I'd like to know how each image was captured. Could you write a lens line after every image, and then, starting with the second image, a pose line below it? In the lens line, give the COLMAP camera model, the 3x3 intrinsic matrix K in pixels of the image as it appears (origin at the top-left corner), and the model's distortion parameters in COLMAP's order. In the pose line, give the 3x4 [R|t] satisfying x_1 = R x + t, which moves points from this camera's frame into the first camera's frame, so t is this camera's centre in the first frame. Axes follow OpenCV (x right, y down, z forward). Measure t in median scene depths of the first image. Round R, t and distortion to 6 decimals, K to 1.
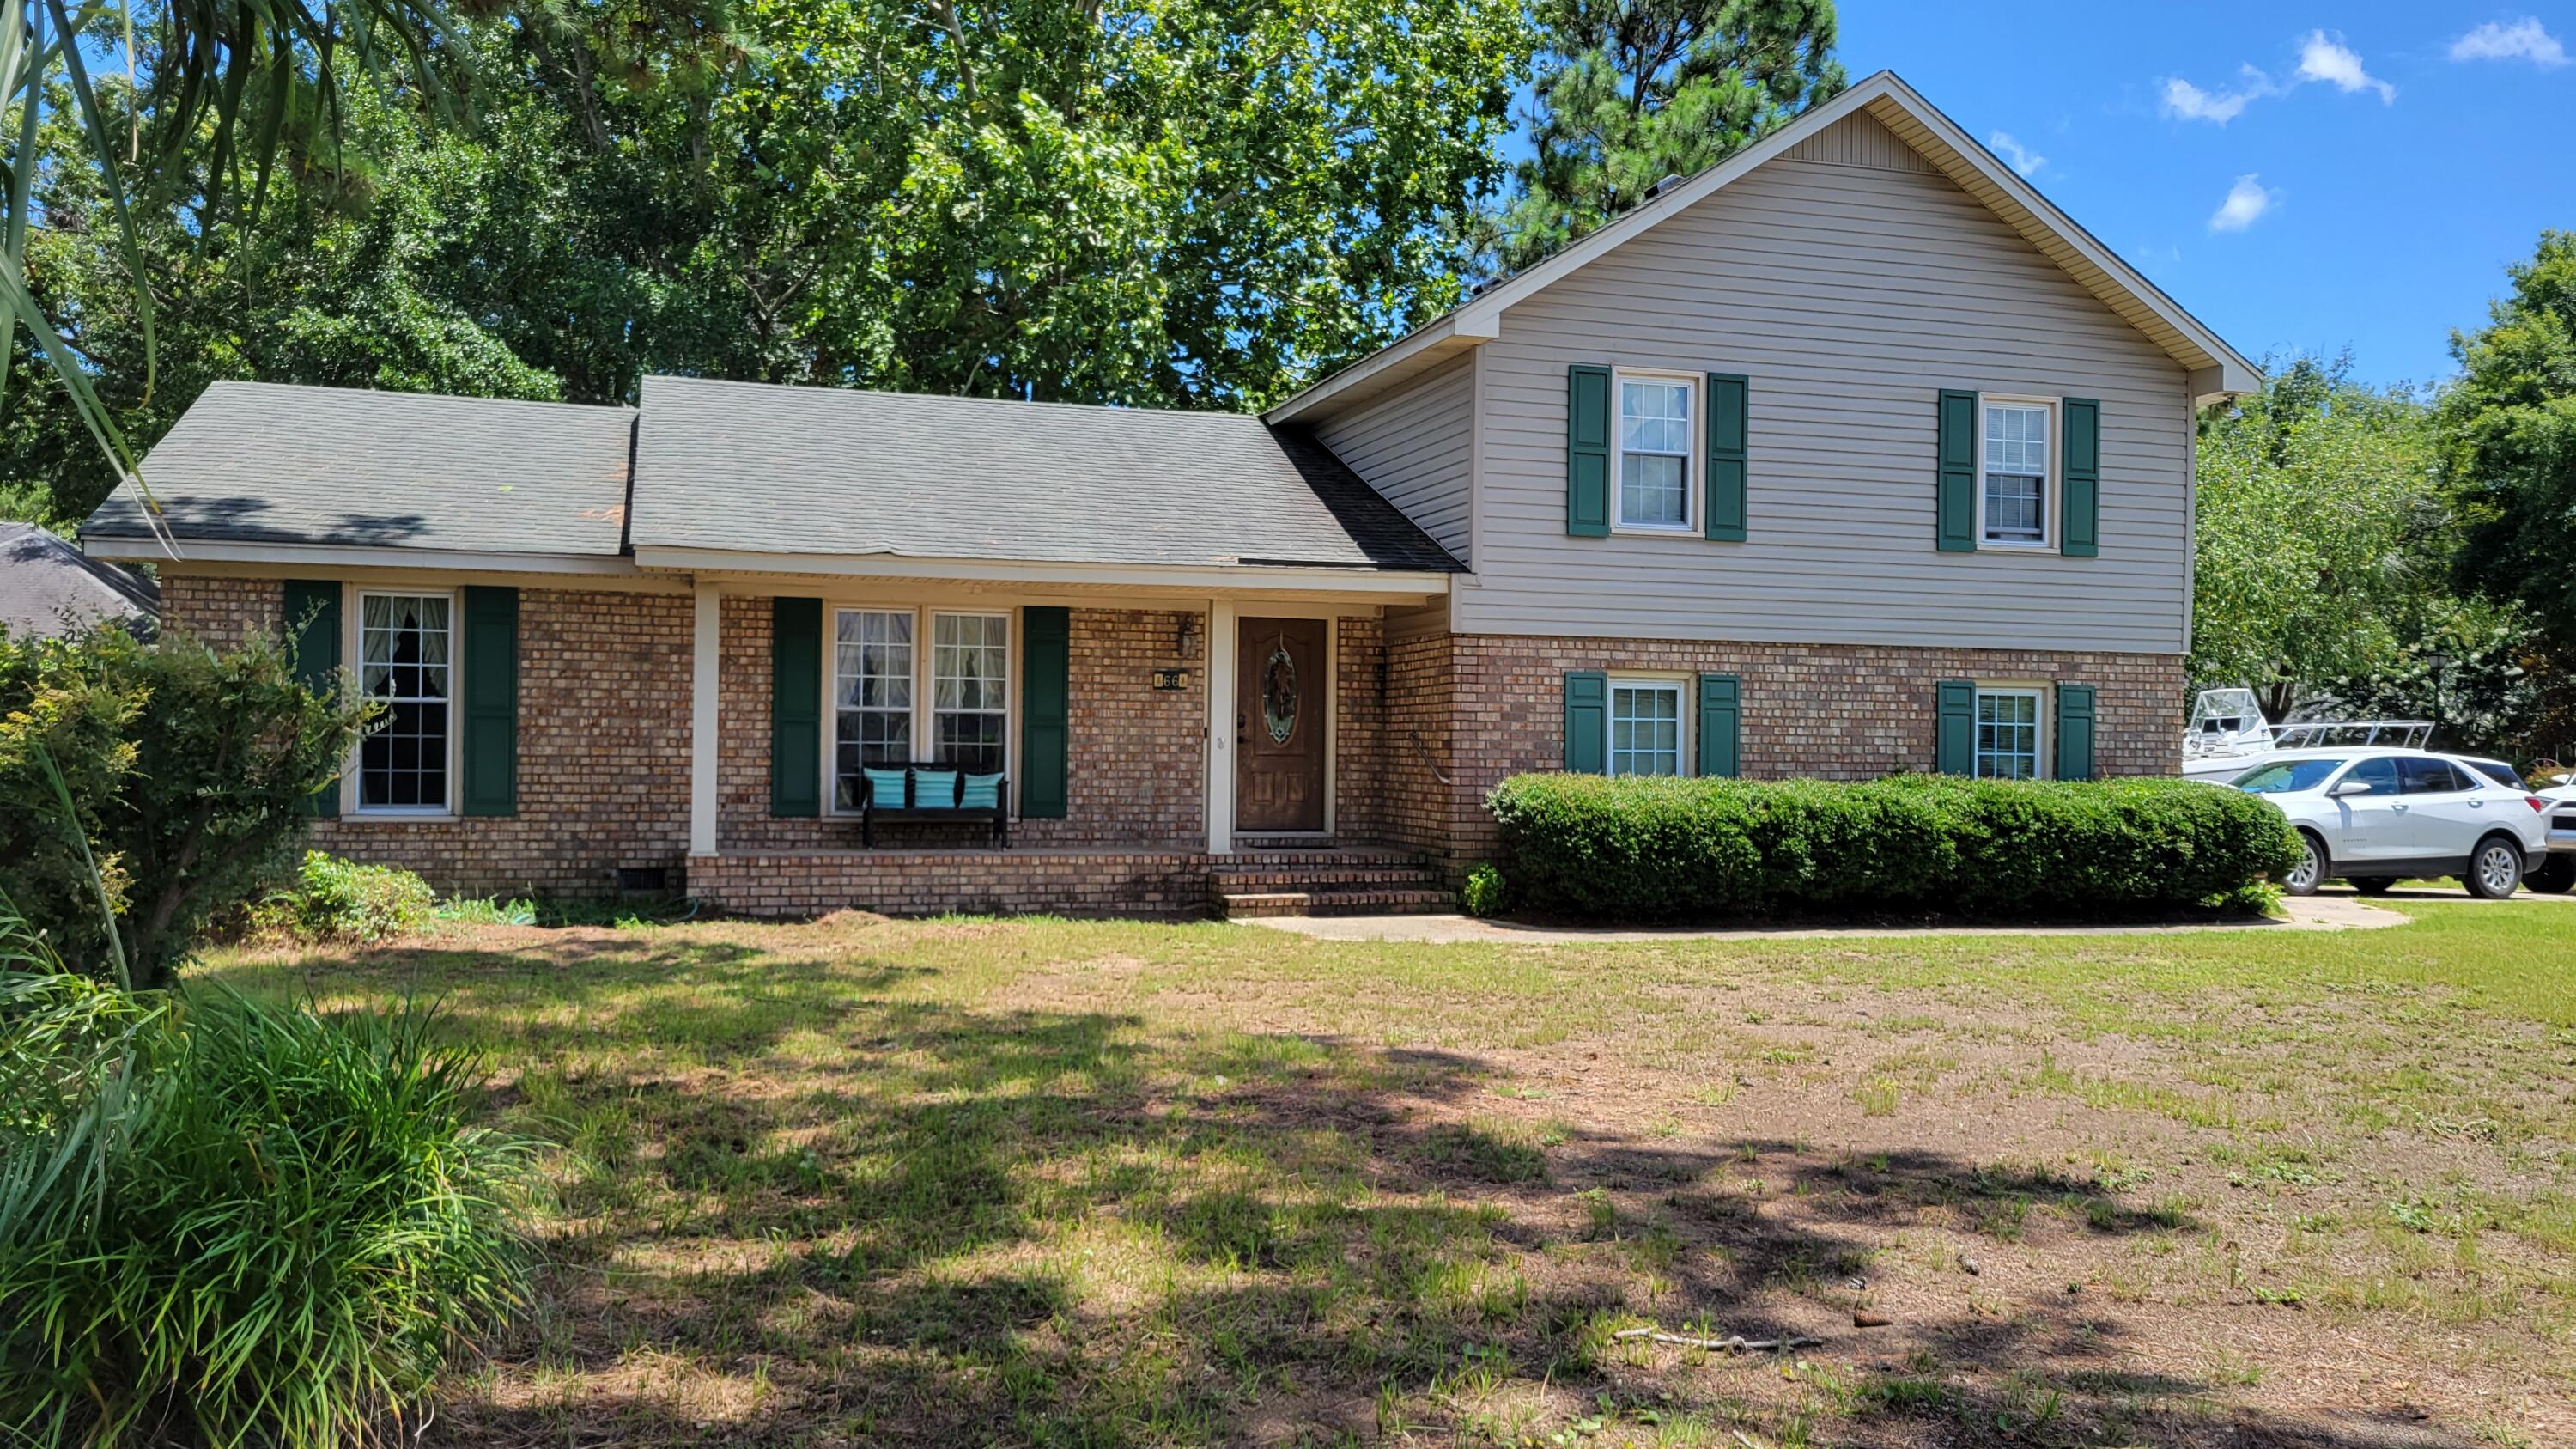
lens RADIAL K [[1960.0, 0, 1304.6], [0, 1960.0, 779.0], [0, 0, 1]] dist [0.048484, -0.030269]
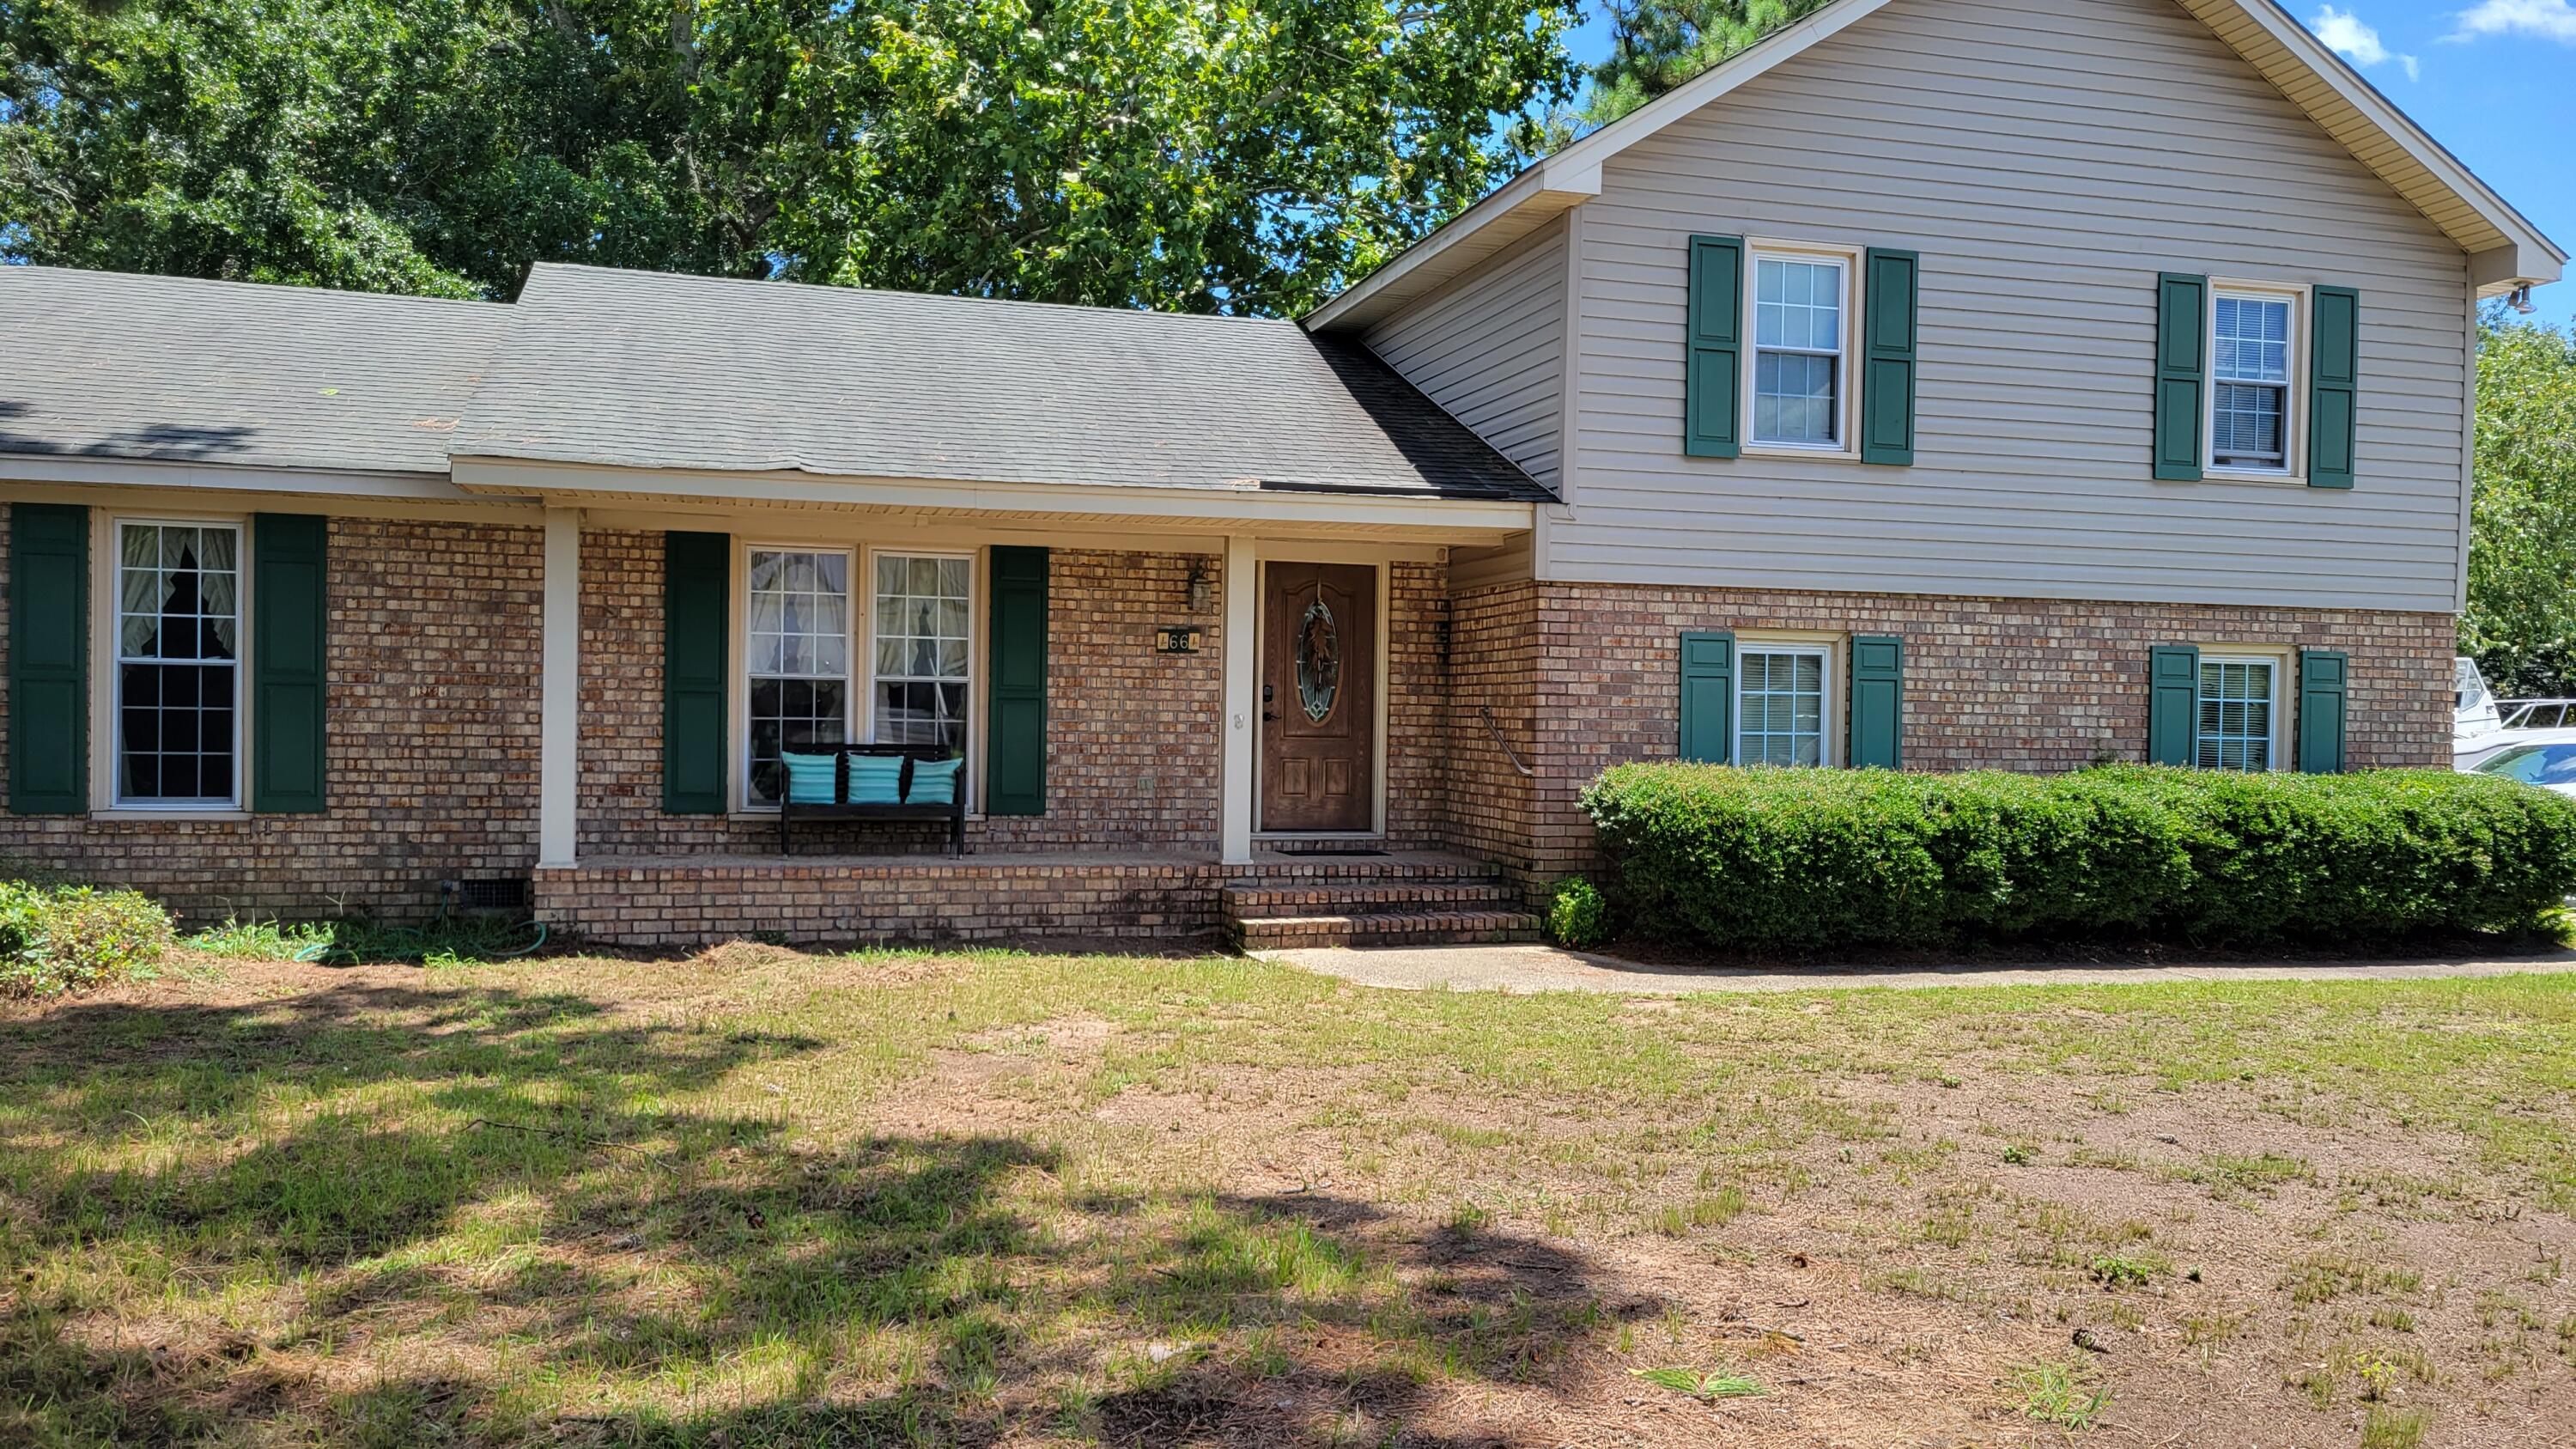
lens RADIAL K [[1963.3, 0, 1333.6], [0, 1963.3, 774.7], [0, 0, 1]] dist [0.042989, -0.008728]
pose [[0.999877, 0.004791, -0.014931, 0.006738], [-0.004558, 0.999868, 0.015626, -0.009471], [0.015003, -0.015556, 0.999766, 0.217626]]
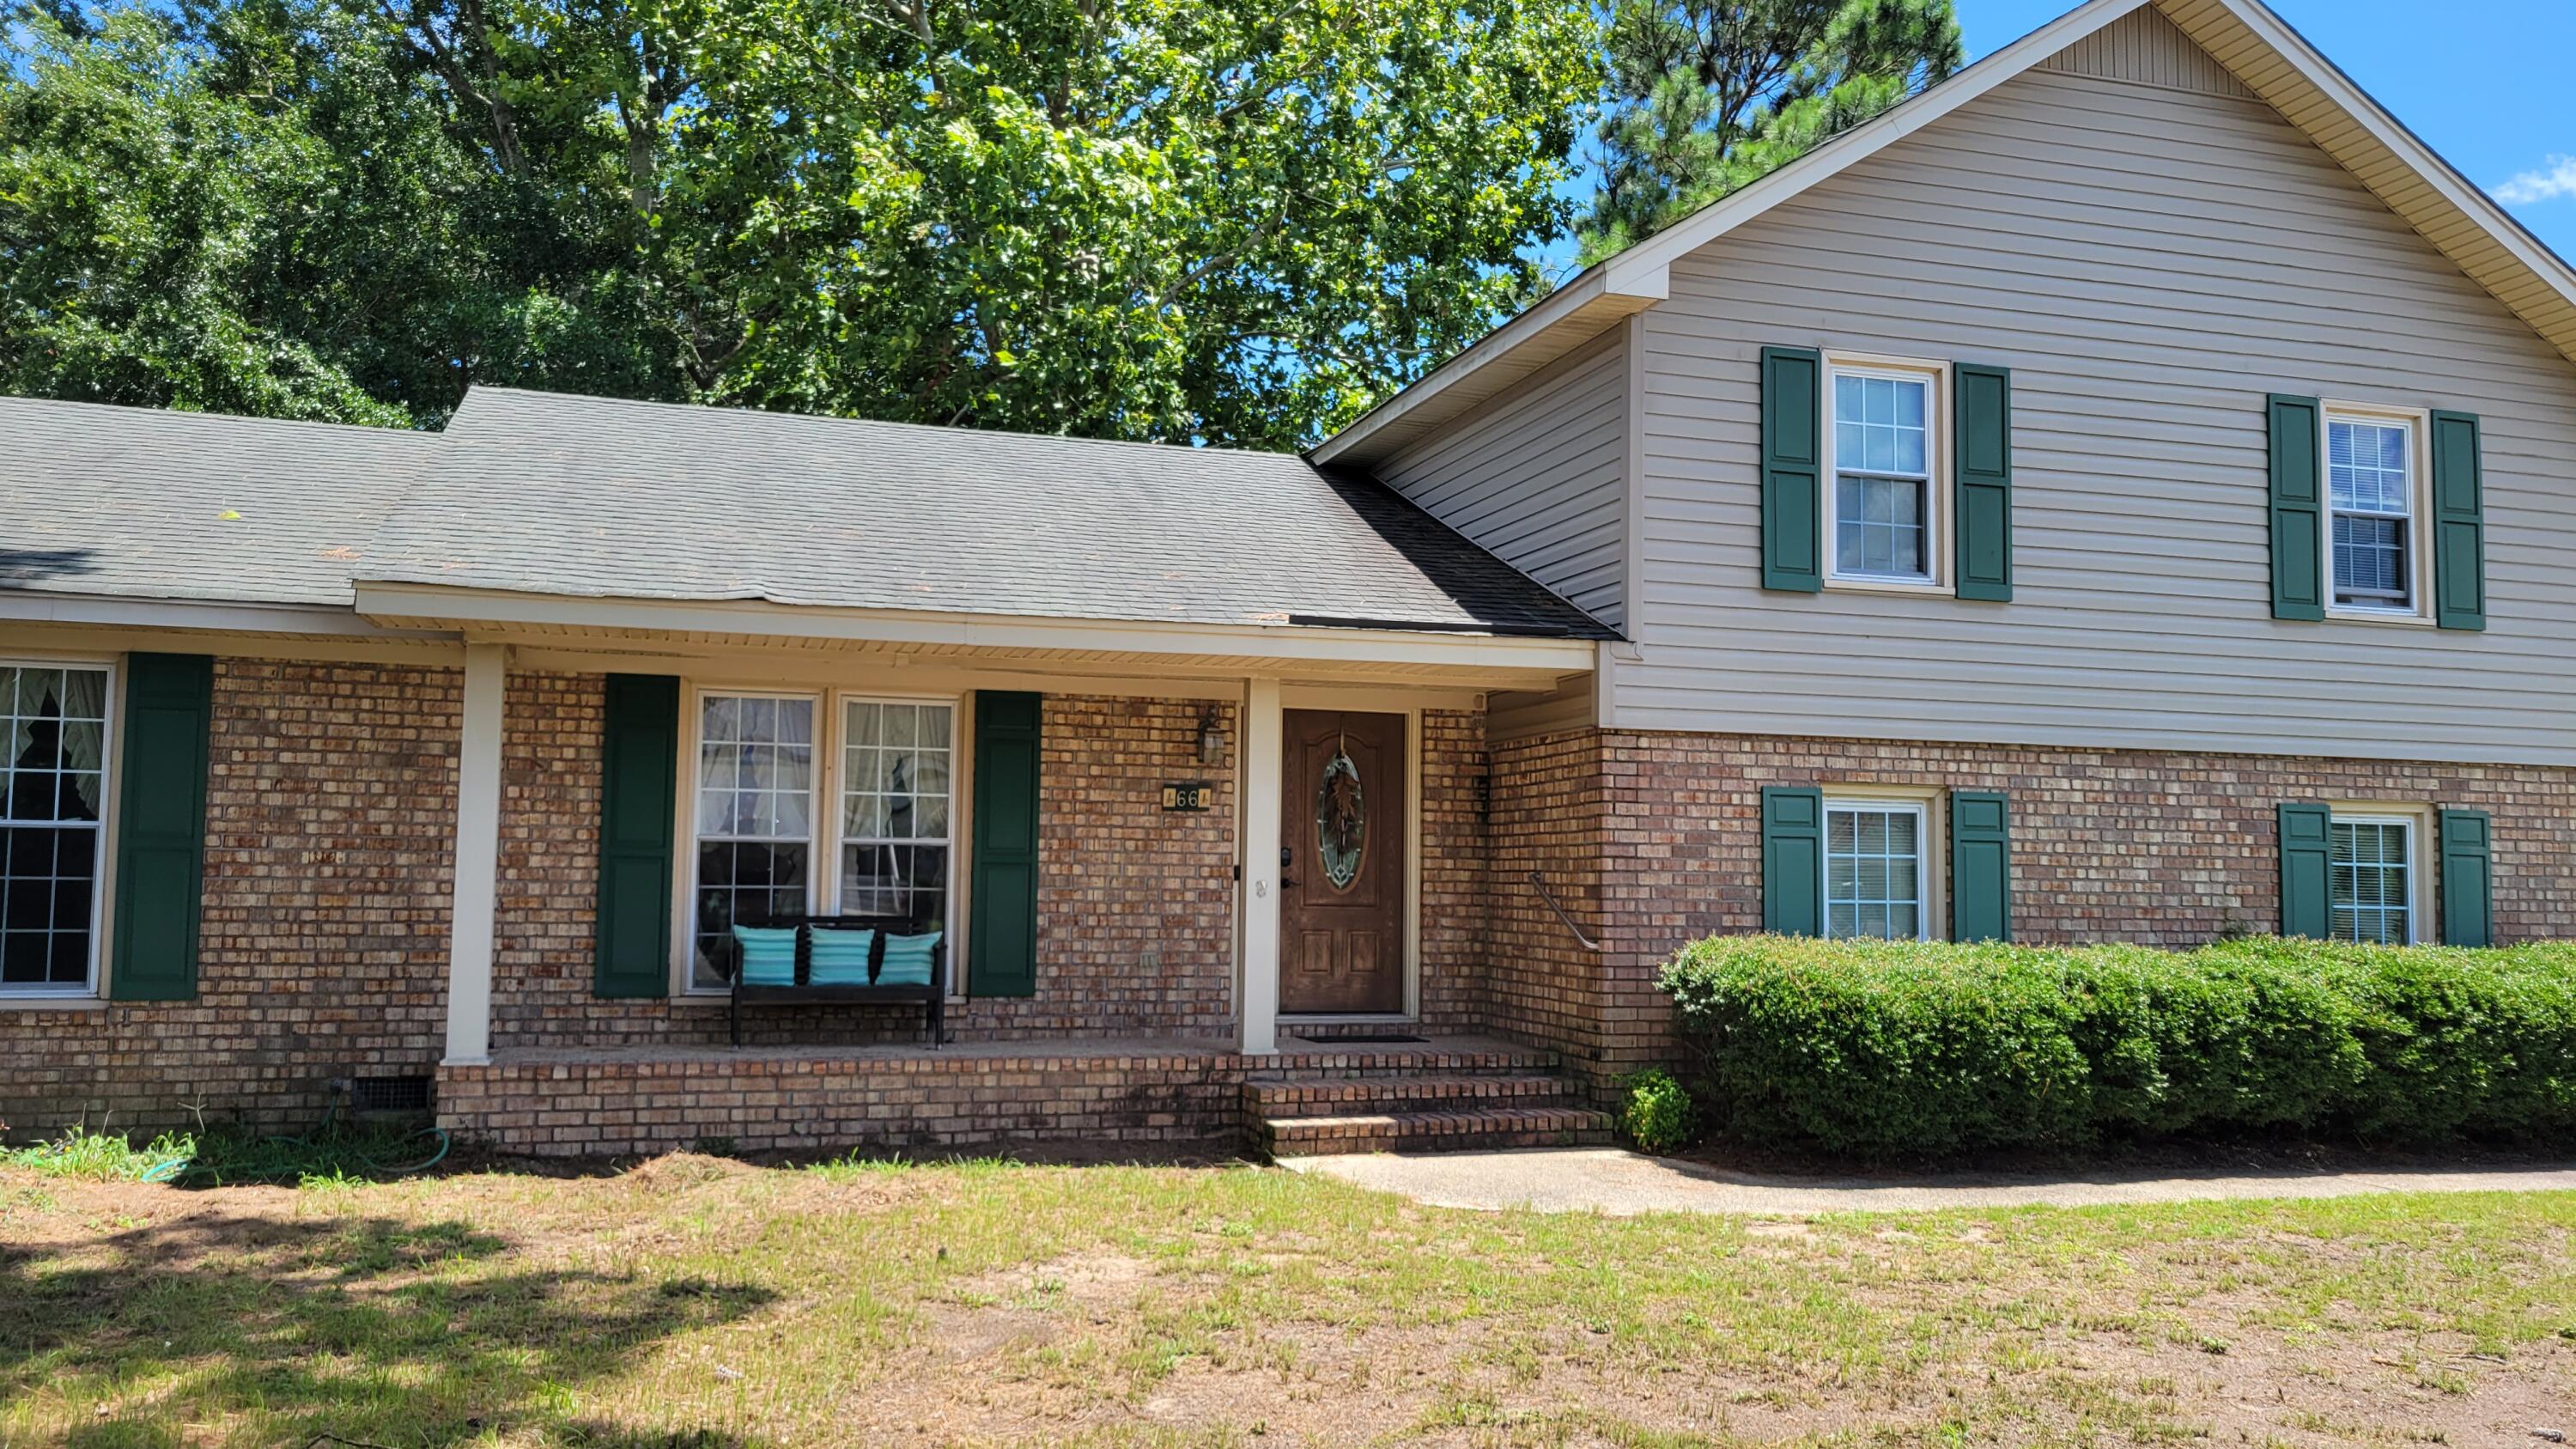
lens RADIAL K [[1960.0, 0, 1304.6], [0, 1960.0, 779.0], [0, 0, 1]] dist [0.048484, -0.030269]
pose [[0.999997, 0.002483, -0.000301, -0.027256], [-0.002498, 0.997713, -0.067545, -0.010396], [0.000132, 0.067545, 0.997716, 0.316457]]
